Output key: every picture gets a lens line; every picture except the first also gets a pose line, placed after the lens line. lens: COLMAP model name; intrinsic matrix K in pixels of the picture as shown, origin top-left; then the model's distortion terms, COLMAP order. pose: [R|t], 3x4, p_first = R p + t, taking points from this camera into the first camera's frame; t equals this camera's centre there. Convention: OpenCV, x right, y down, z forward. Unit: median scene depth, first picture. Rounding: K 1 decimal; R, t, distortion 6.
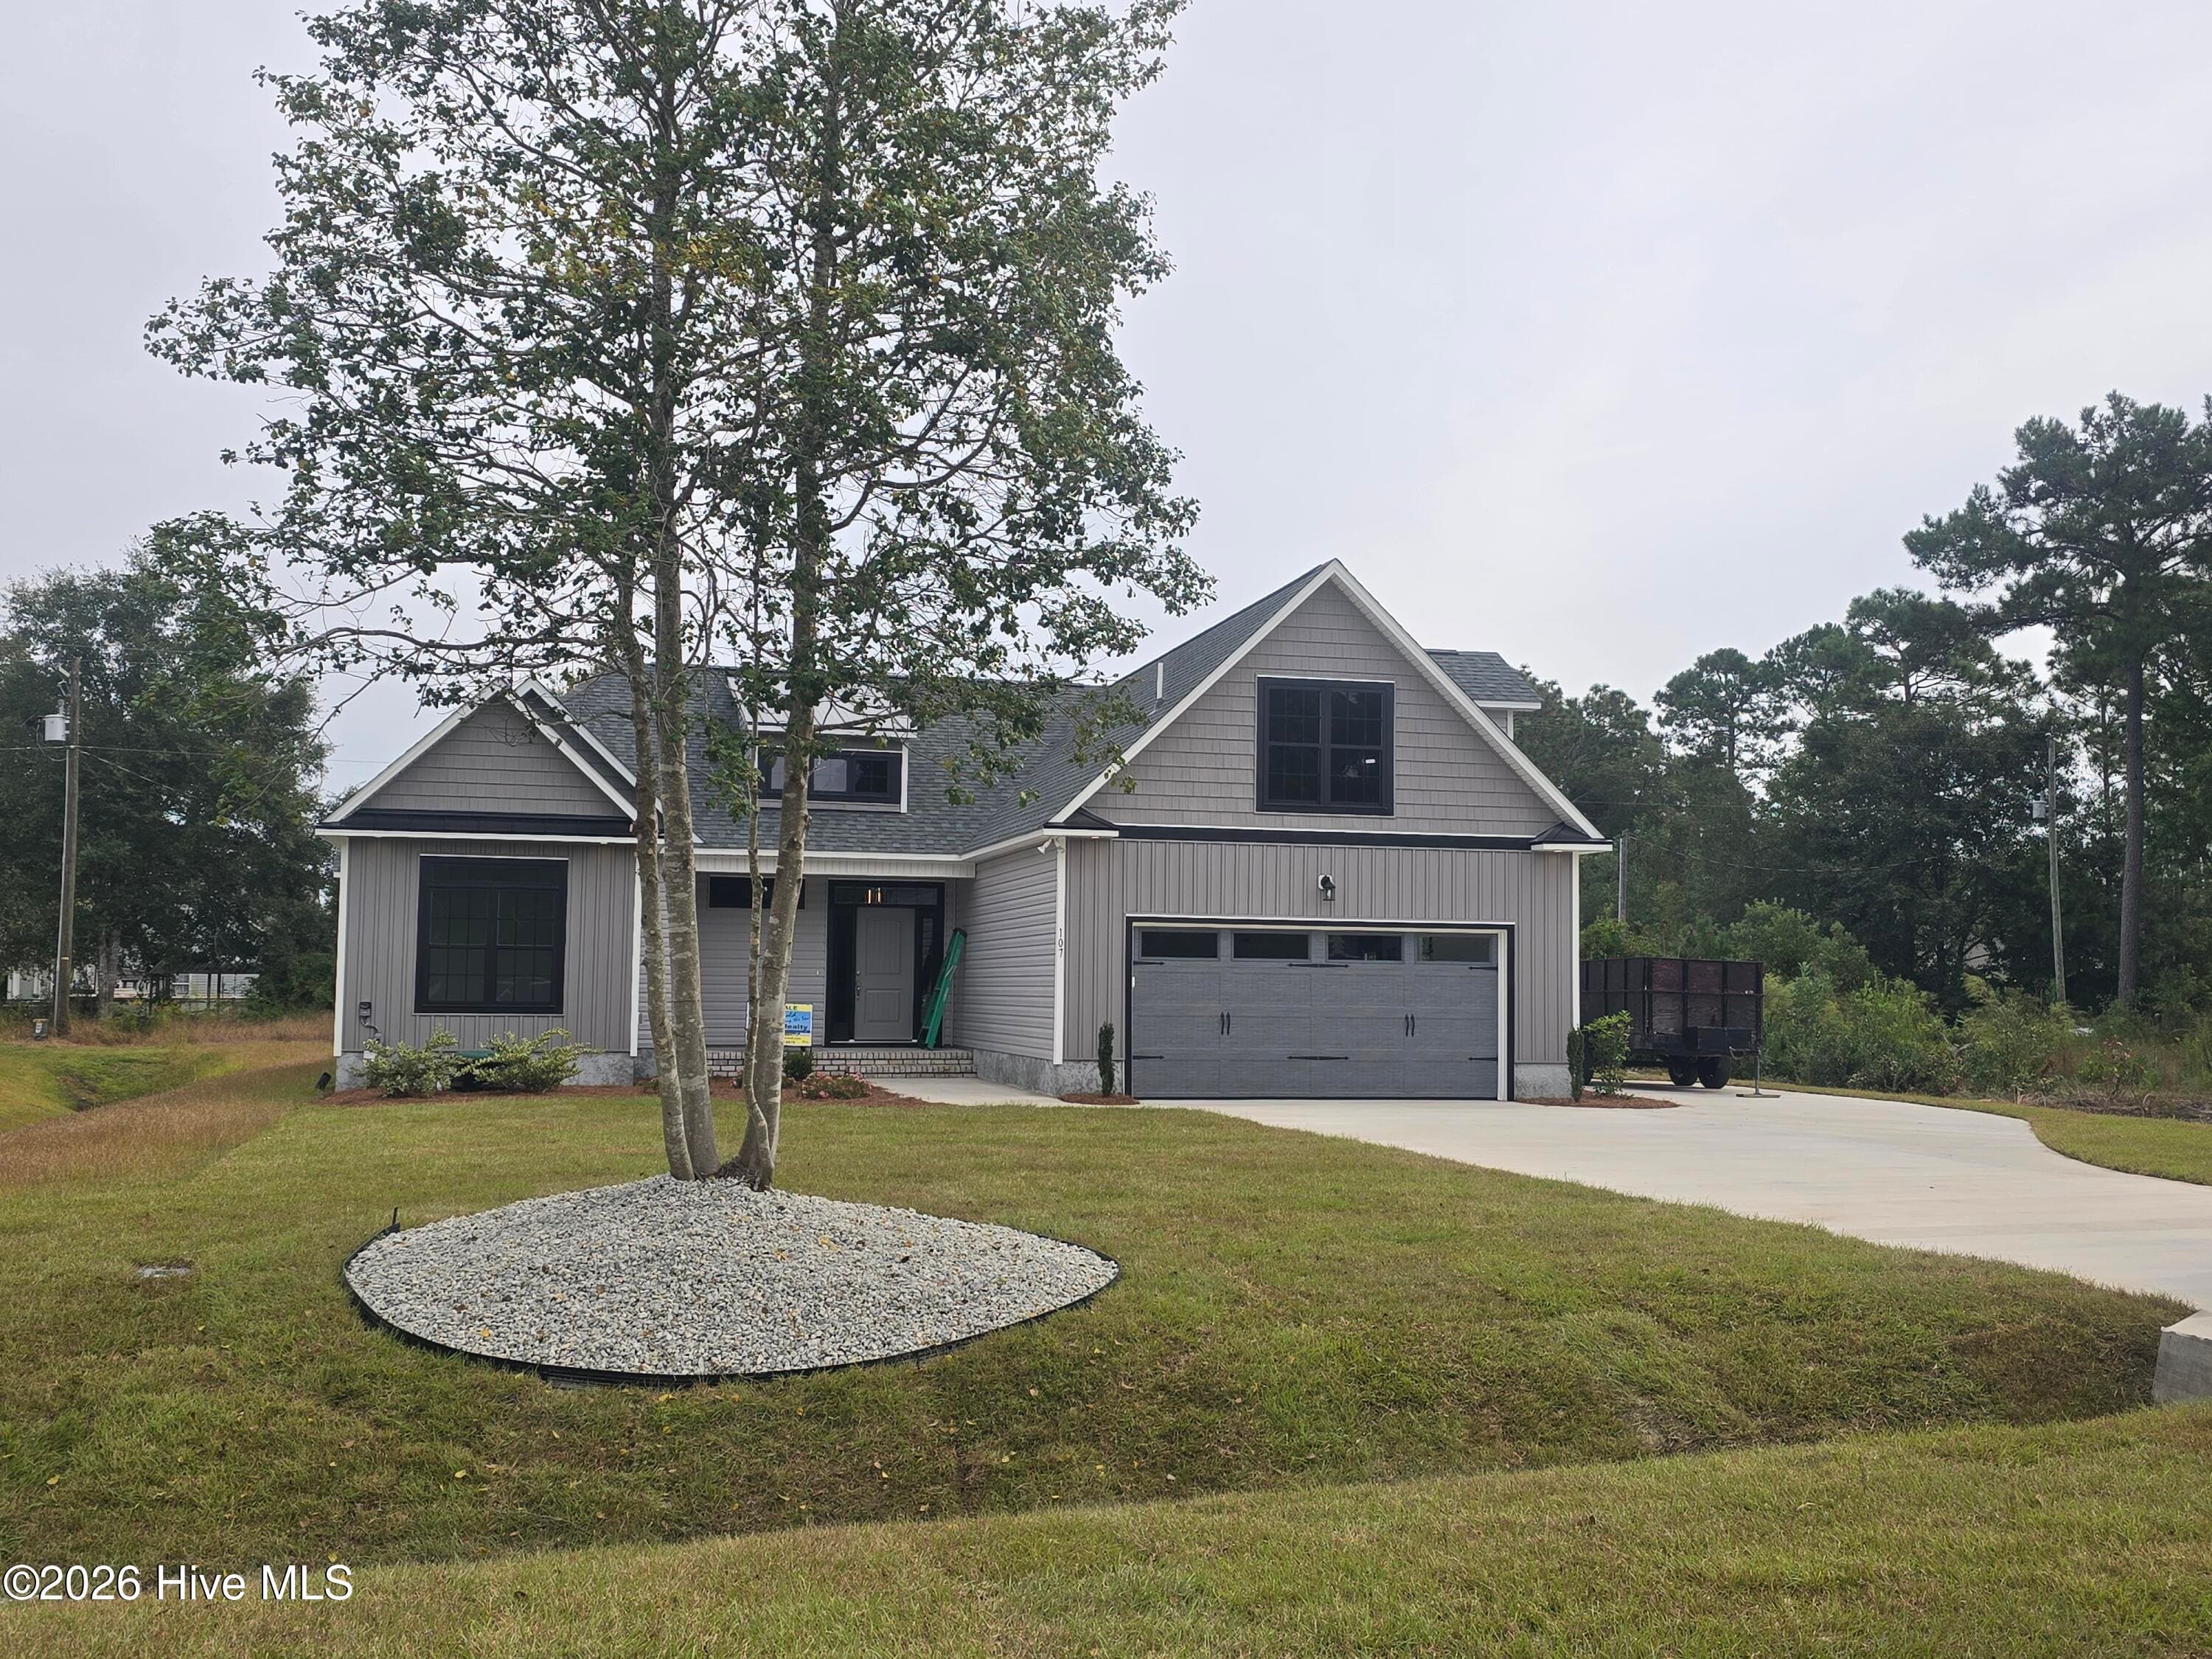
lens RADIAL K [[2109.8, 0, 1116.0], [0, 2109.8, 858.8], [0, 0, 1]] dist [0.073524, -0.022065]
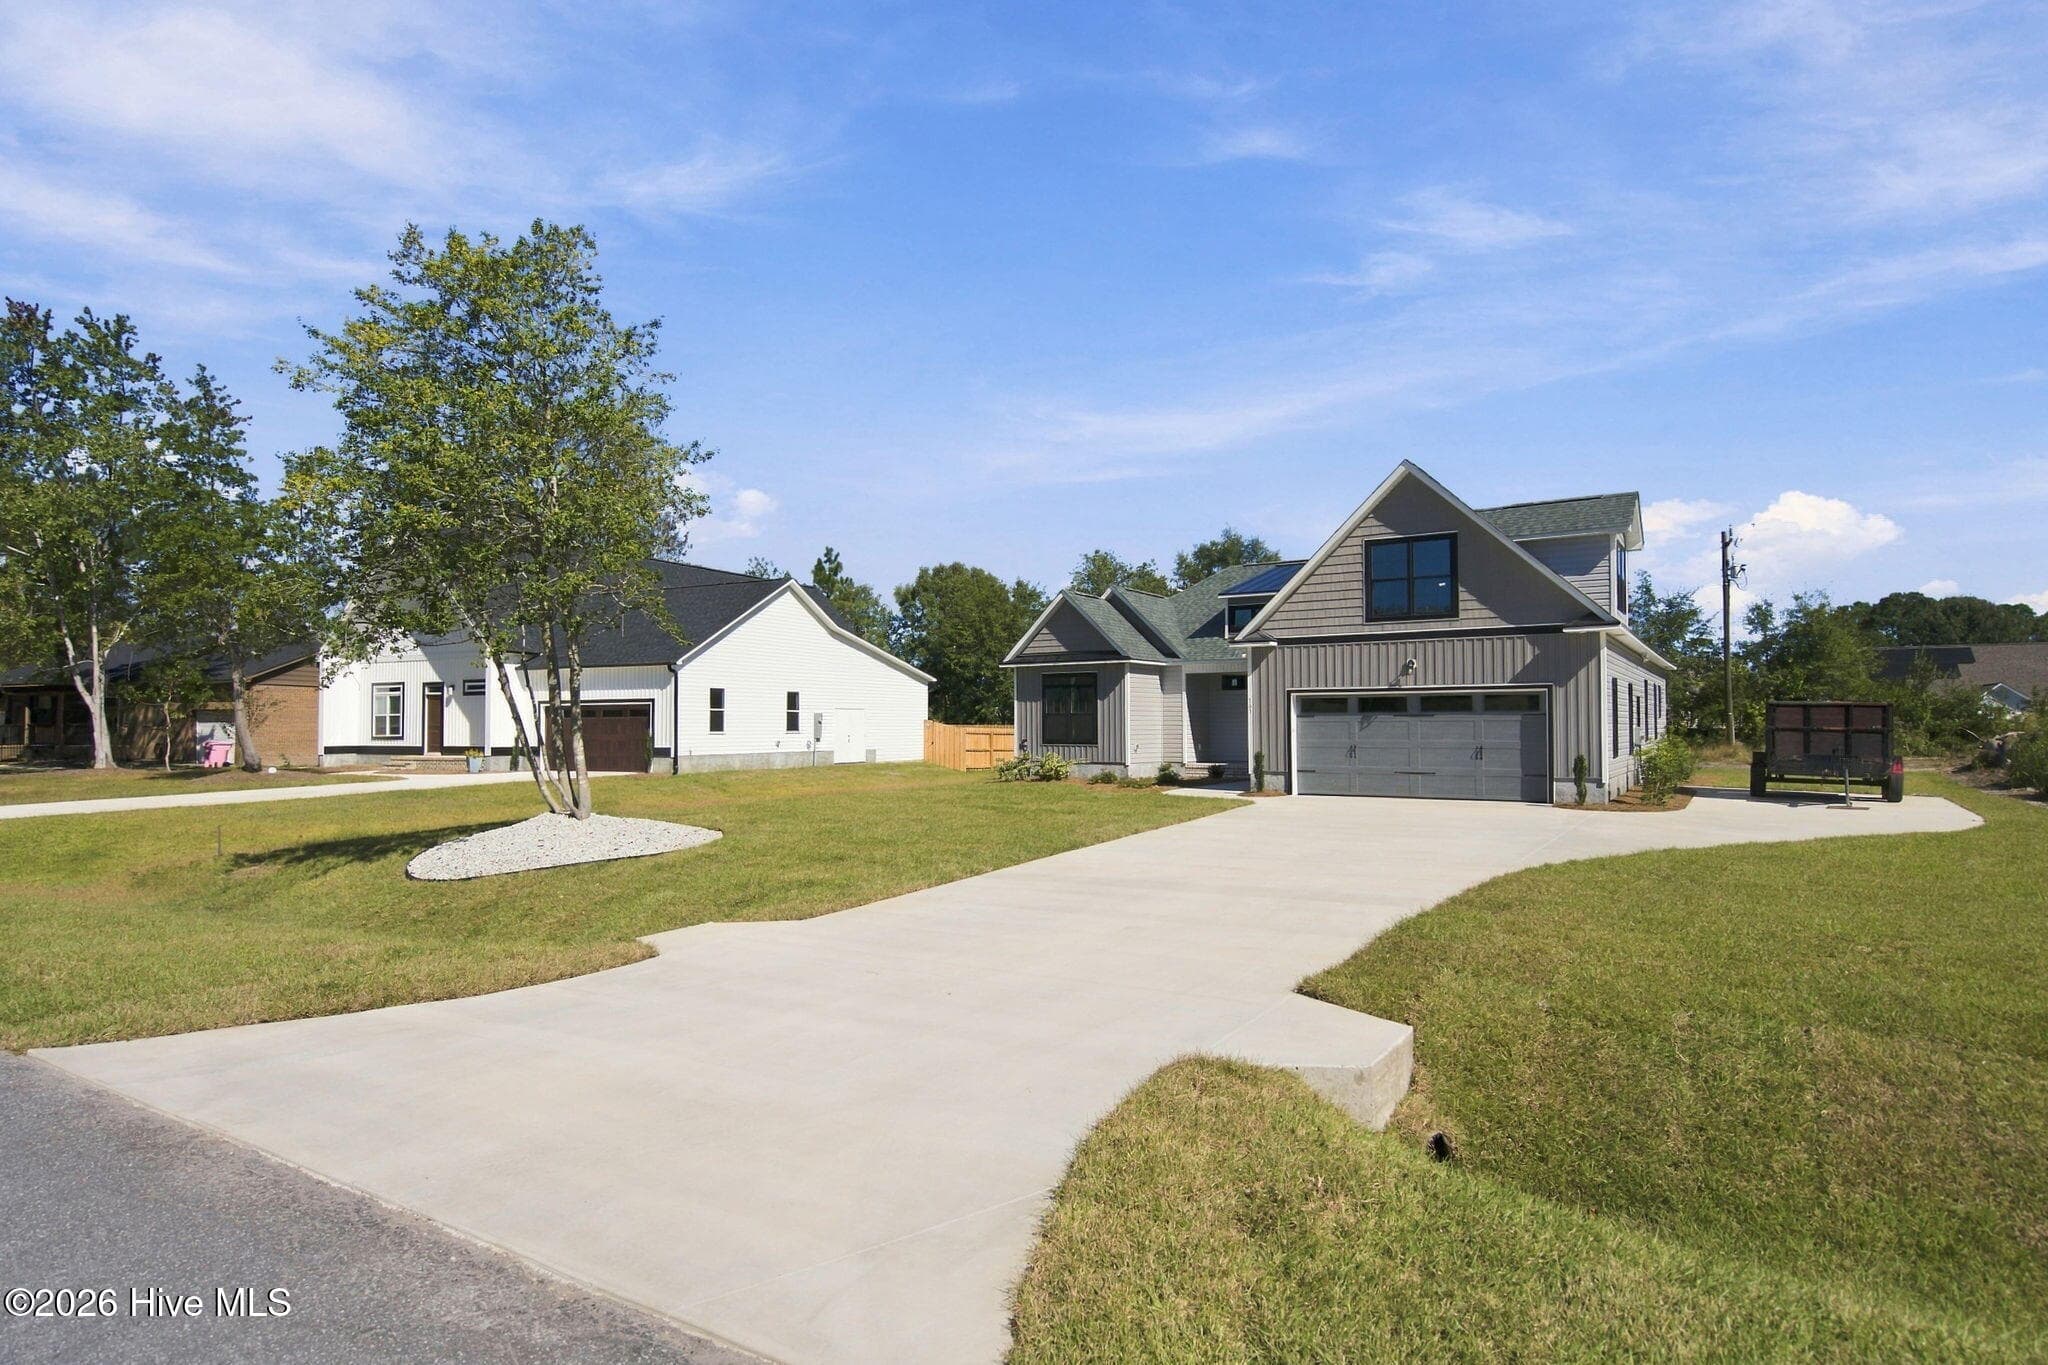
lens RADIAL K [[1106.2, 0, 1016.5], [0, 1106.2, 678.8], [0, 0, 1]] dist [0.024452, -0.000188]
pose [[0.676250, -0.044484, -0.735328, 0.507758], [0.053967, 0.998485, -0.010773, 0.015388], [0.734693, -0.032398, 0.677626, 0.205931]]
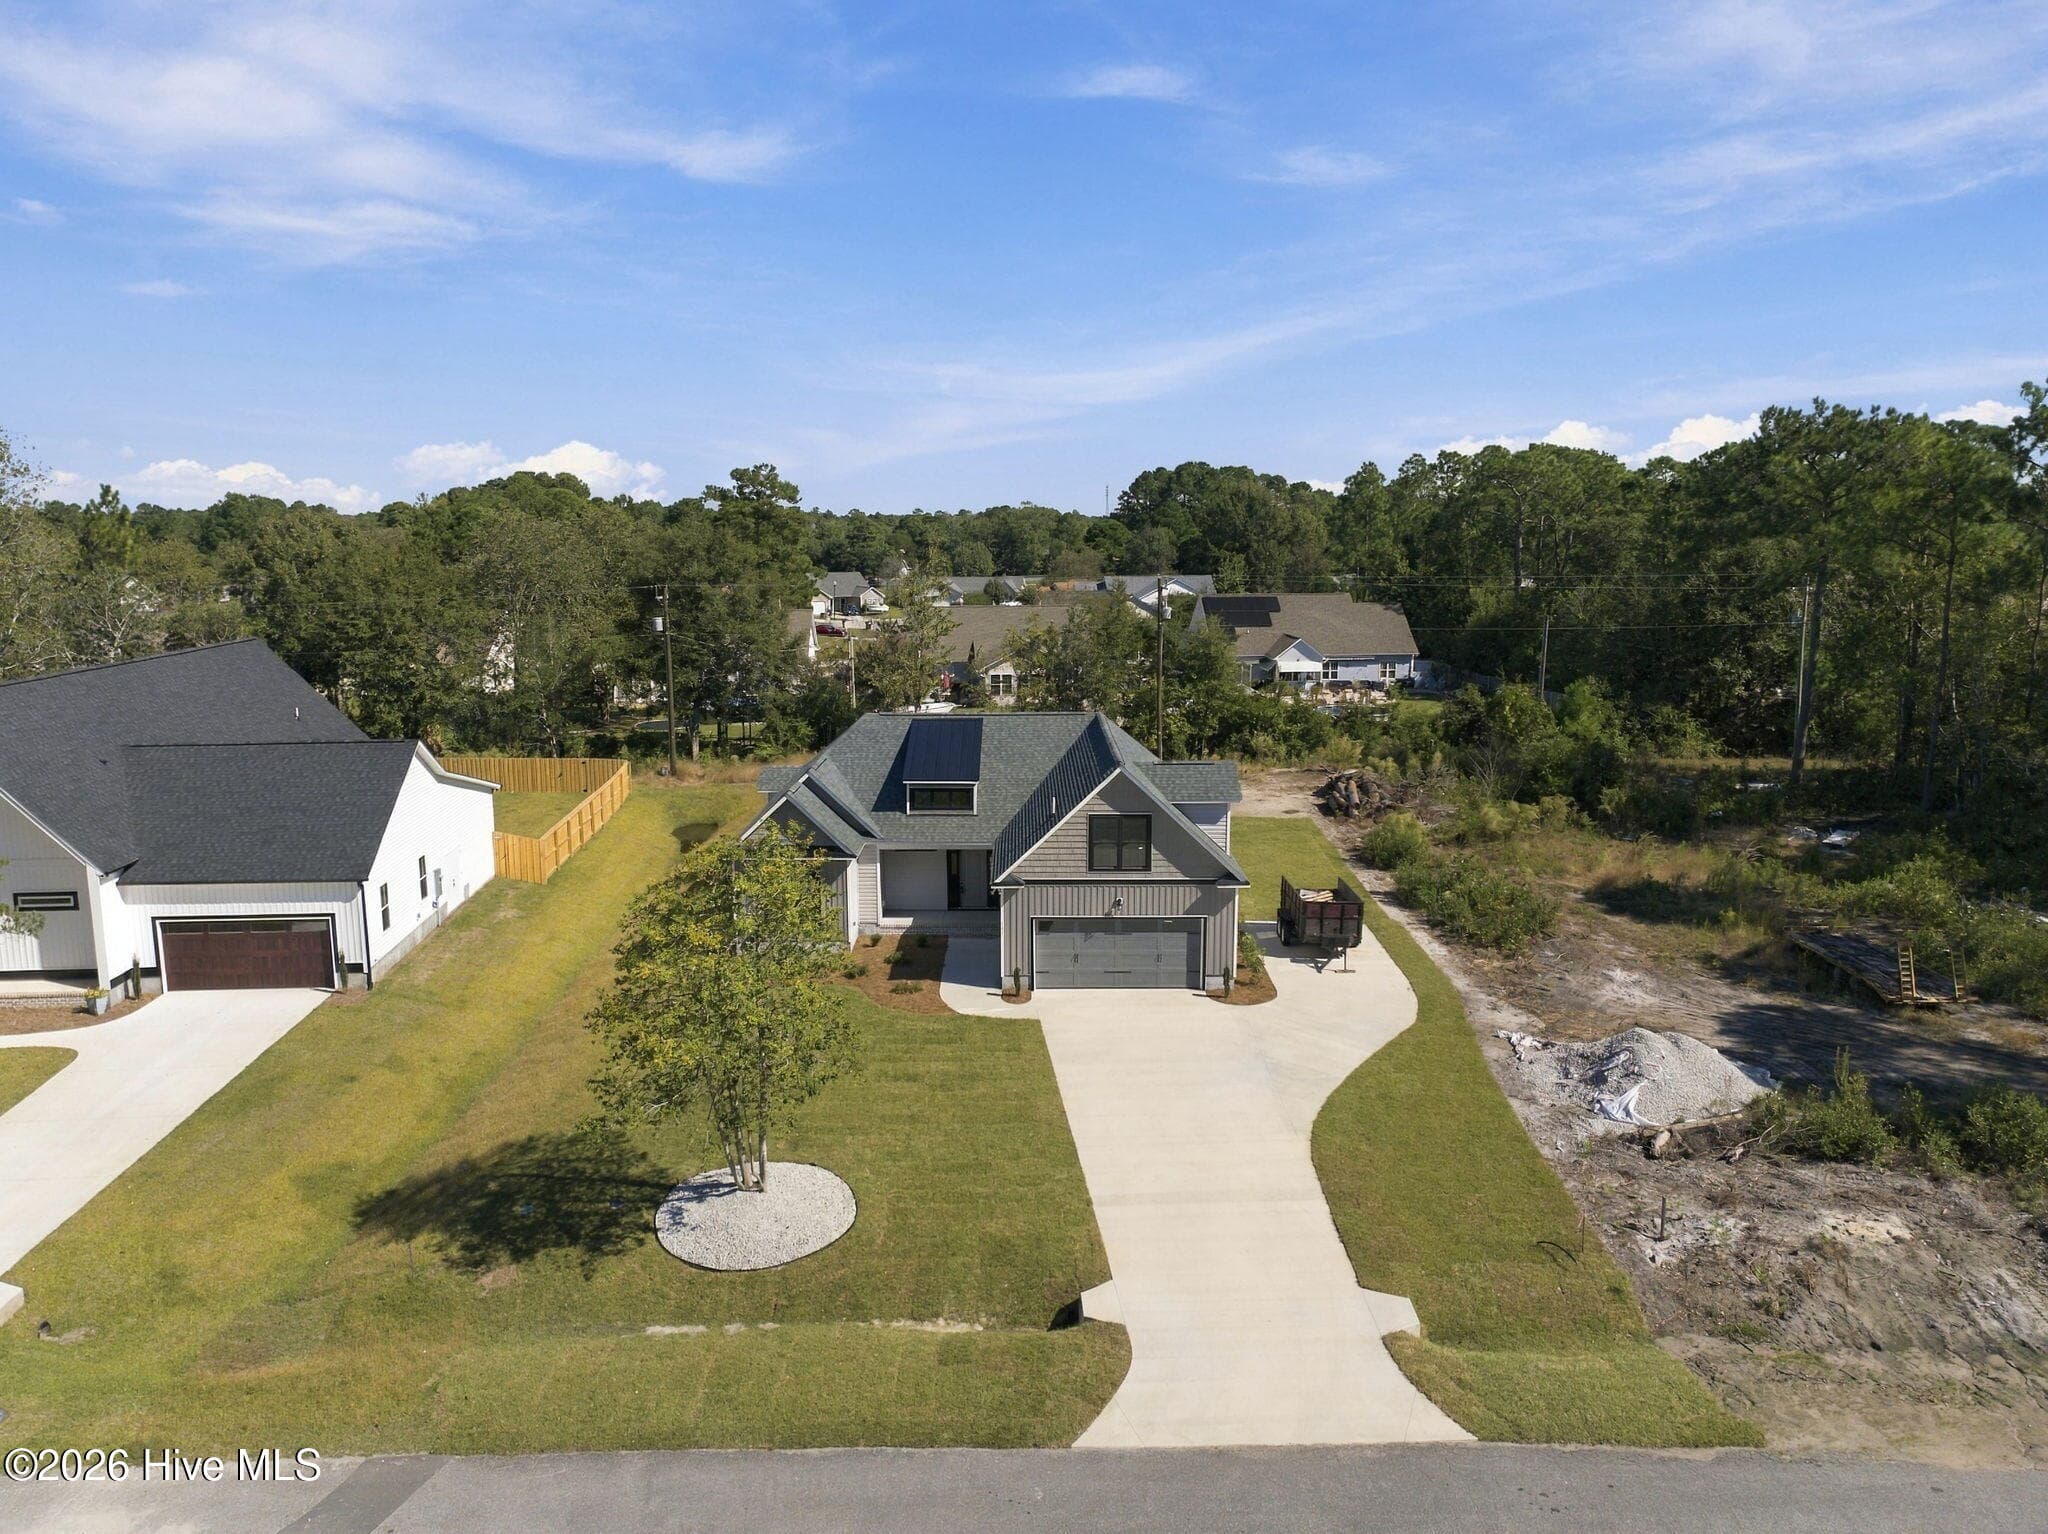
lens RADIAL K [[1424.1, 0, 997.7], [0, 1424.1, 768.7], [0, 0, 1]] dist [-0.037875, -0.001062]
pose [[0.965211, 0.024907, -0.260282, 0.366969], [0.034353, 0.974744, 0.220668, -0.470622], [0.259204, -0.221933, 0.939978, -0.460584]]
